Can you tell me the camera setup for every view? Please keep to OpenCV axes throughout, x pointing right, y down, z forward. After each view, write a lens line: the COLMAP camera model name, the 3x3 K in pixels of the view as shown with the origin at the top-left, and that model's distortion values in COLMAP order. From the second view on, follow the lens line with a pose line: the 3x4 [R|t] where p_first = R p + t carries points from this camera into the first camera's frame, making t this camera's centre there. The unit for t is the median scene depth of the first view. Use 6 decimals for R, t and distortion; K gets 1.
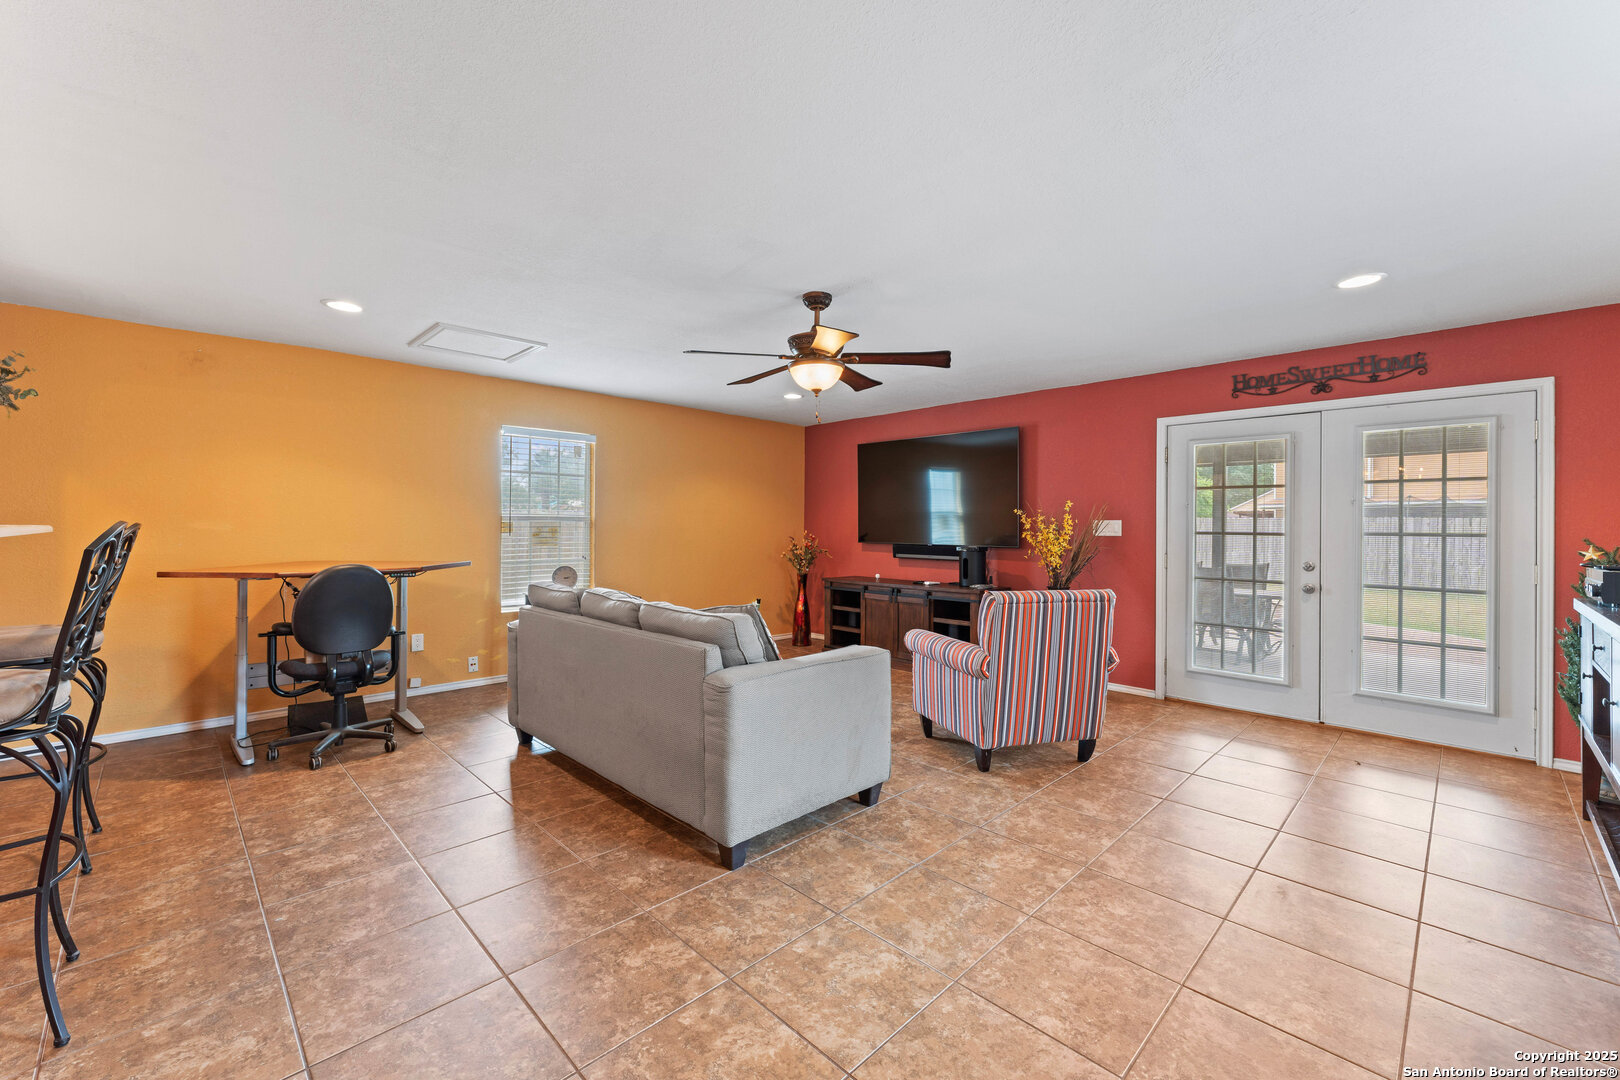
lens RADIAL K [[655.5, 0, 804.3], [0, 655.5, 523.9], [0, 0, 1]] dist [0.000437, 0.000812]
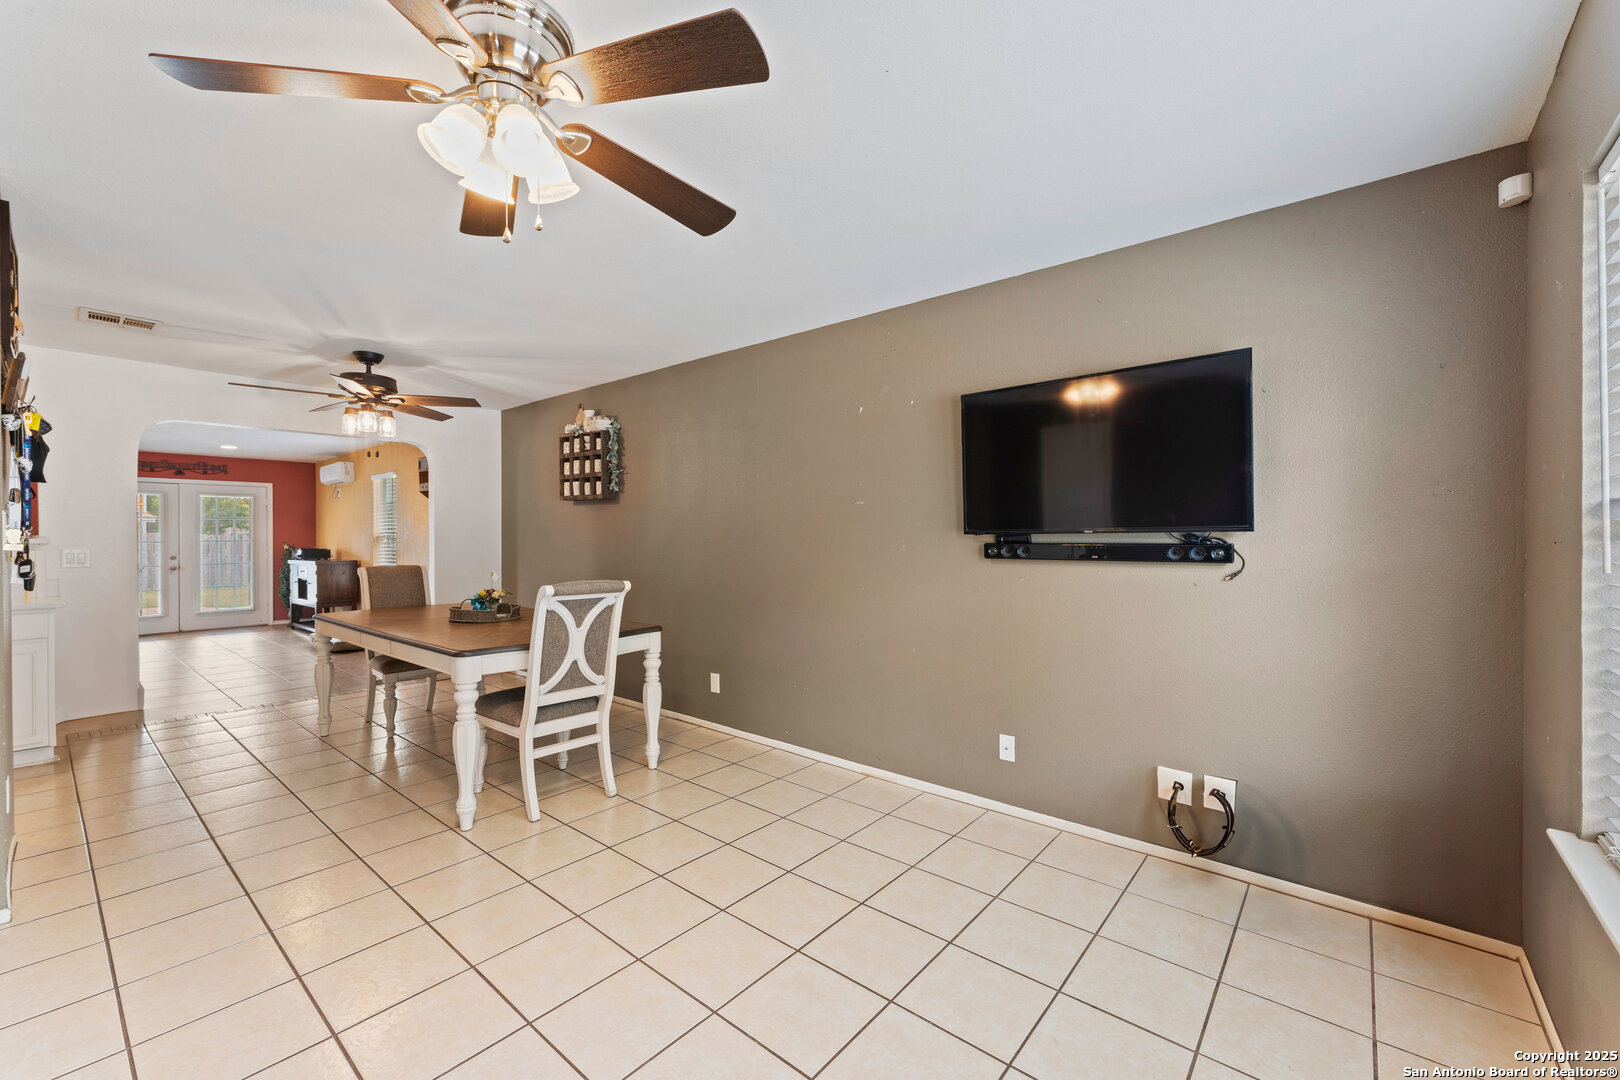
lens RADIAL K [[644.2, 0, 815.9], [0, 644.2, 536.9], [0, 0, 1]] dist [0.000116, 0.000106]
pose [[-0.112240, -0.004578, 0.993671, -1.938599], [0.004864, 0.999975, 0.005157, -0.000769], [-0.993669, 0.005412, -0.112215, -1.037263]]
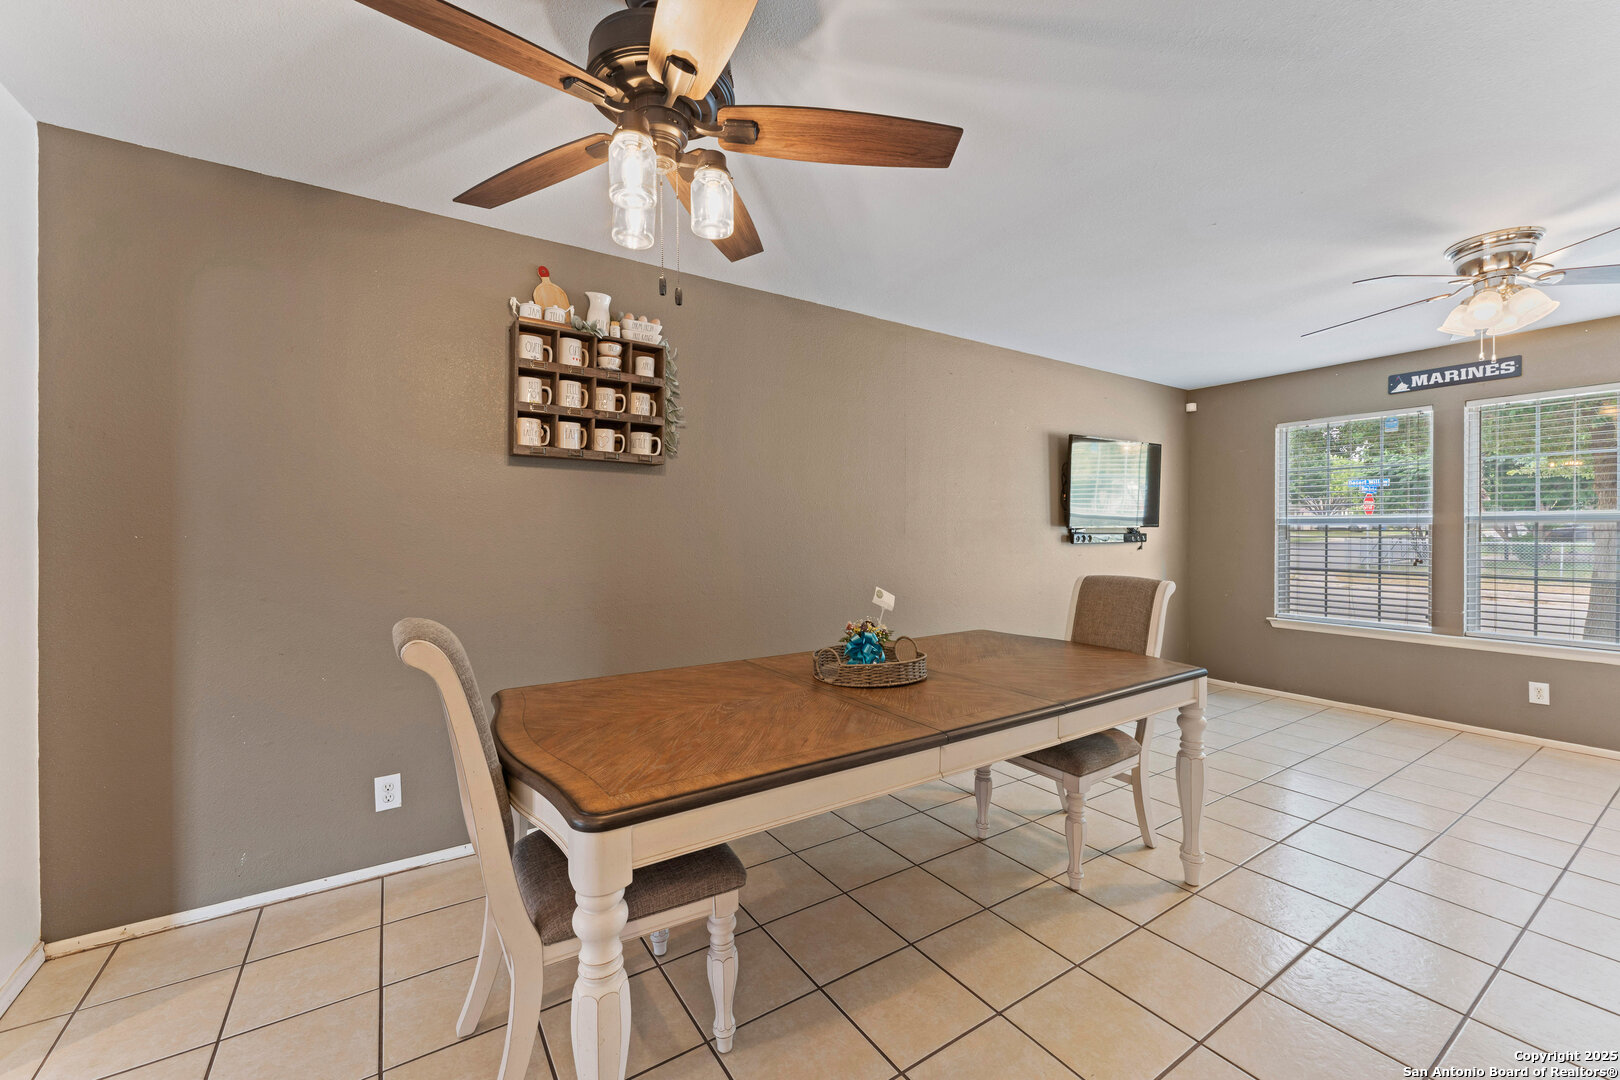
lens RADIAL K [[659.4, 0, 788.4], [0, 659.4, 533.5], [0, 0, 1]] dist [-0.000225, 0.000063]
pose [[-0.981451, -0.005052, 0.191649, -0.767401], [-0.003152, 0.999943, 0.010219, -0.000848], [-0.191689, 0.009425, -0.981410, 0.097325]]
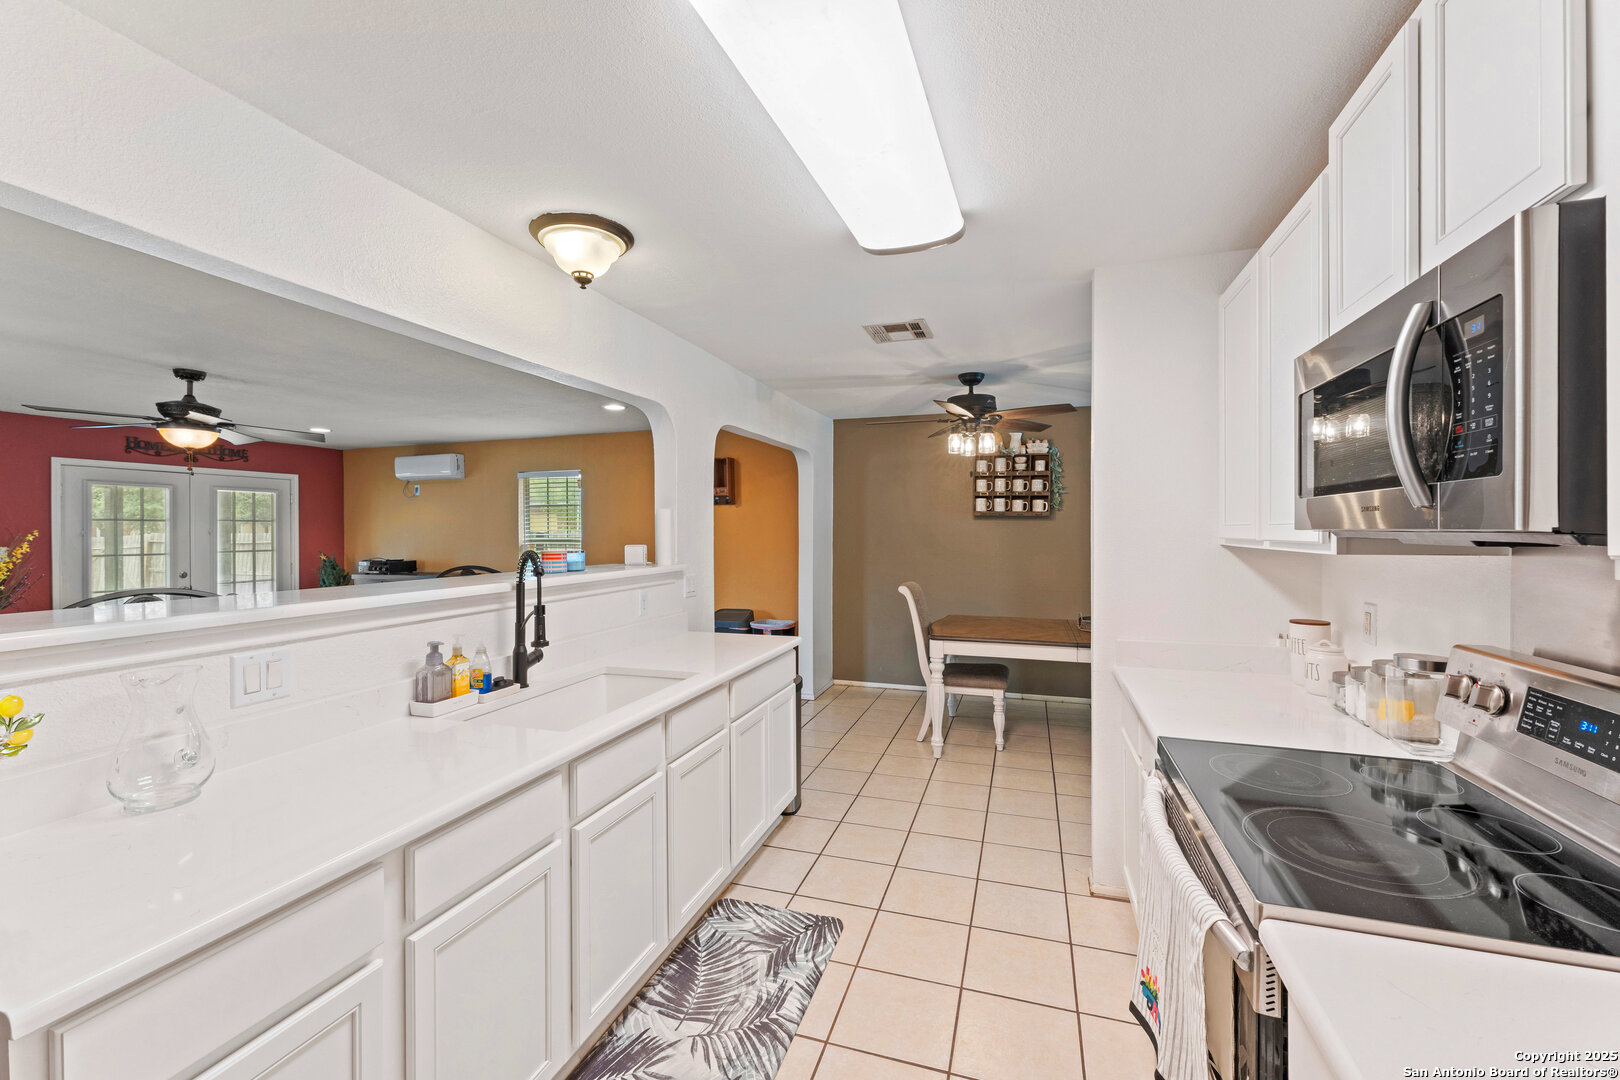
lens RADIAL K [[656.1, 0, 814.7], [0, 656.1, 528.5], [0, 0, 1]] dist [0.007604, -0.000070]
pose [[-0.467189, 0.001044, 0.884157, -1.609918], [0.002239, 0.999997, 0.000002, -0.052111], [-0.884155, 0.001981, -0.467190, 0.556435]]
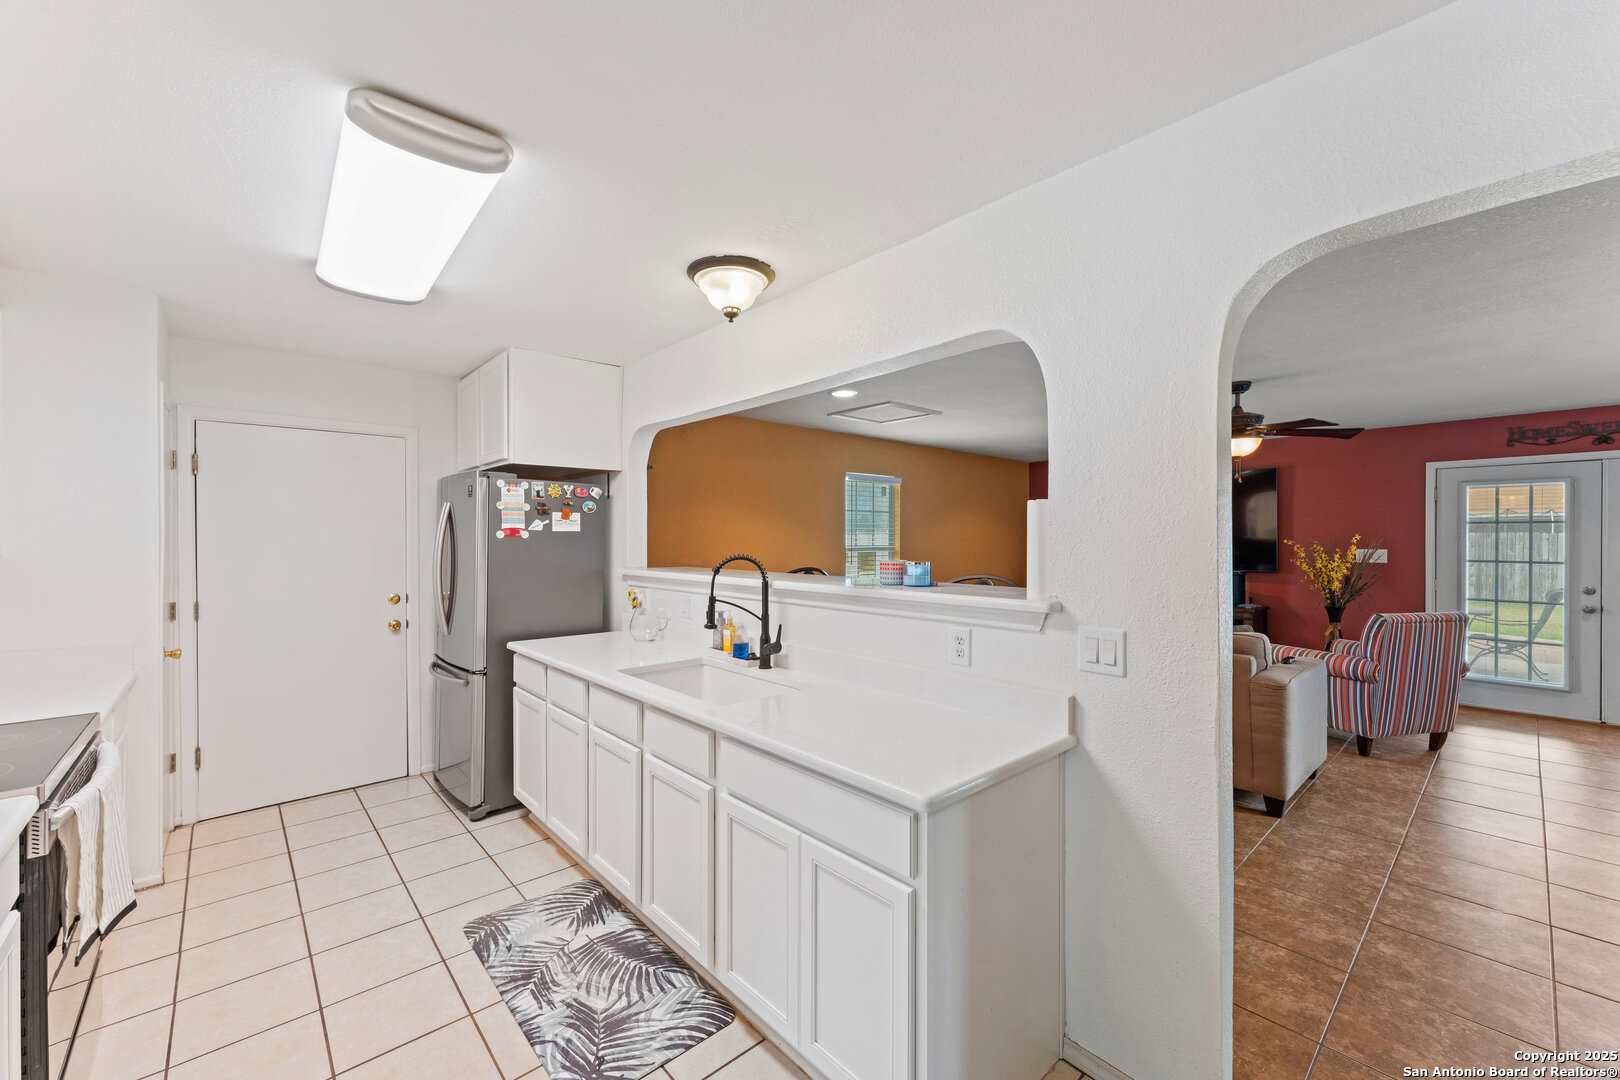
lens RADIAL K [[648.2, 0, 801.0], [0, 648.2, 539.9], [0, 0, 1]] dist [-0.000382, 0.000510]
pose [[0.998946, -0.005621, -0.045556, -0.776294], [0.005879, 0.999968, 0.005516, -0.054157], [0.045524, -0.005778, 0.998947, -0.302890]]
